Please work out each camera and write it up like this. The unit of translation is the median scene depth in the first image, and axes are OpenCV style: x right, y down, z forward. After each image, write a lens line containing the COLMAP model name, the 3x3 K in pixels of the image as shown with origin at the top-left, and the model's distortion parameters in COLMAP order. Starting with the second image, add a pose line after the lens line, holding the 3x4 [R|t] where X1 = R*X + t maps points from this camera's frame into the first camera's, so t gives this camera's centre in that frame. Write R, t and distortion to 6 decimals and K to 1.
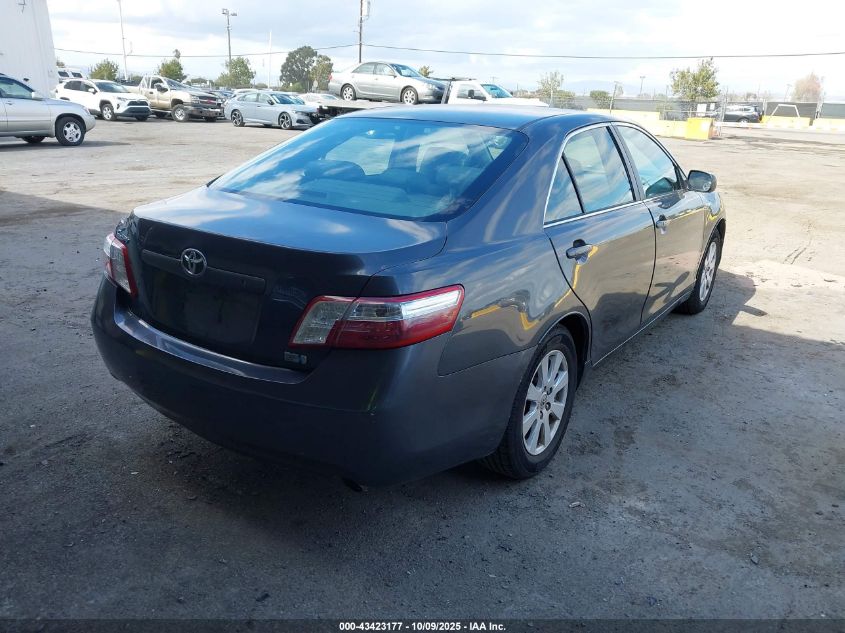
lens RADIAL K [[670.1, 0, 422.5], [0, 670.1, 316.5], [0, 0, 1]] dist [0.004413, -0.002454]
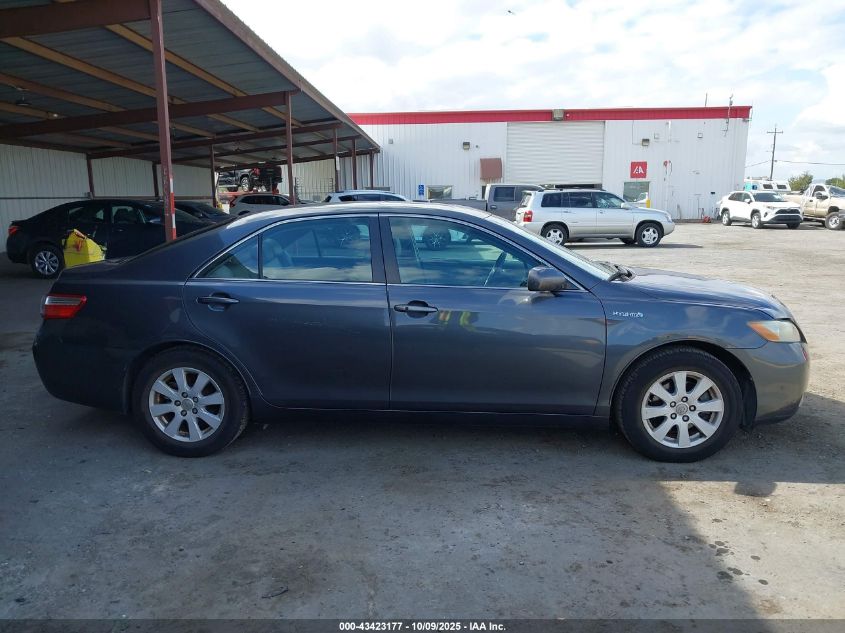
lens RADIAL K [[670.1, 0, 422.5], [0, 670.1, 316.5], [0, 0, 1]] dist [0.004413, -0.002454]
pose [[0.487196, 0.119778, -0.865040, 0.196114], [-0.254229, 0.967100, -0.009273, -0.019464], [0.835469, 0.224436, 0.501618, 0.081291]]
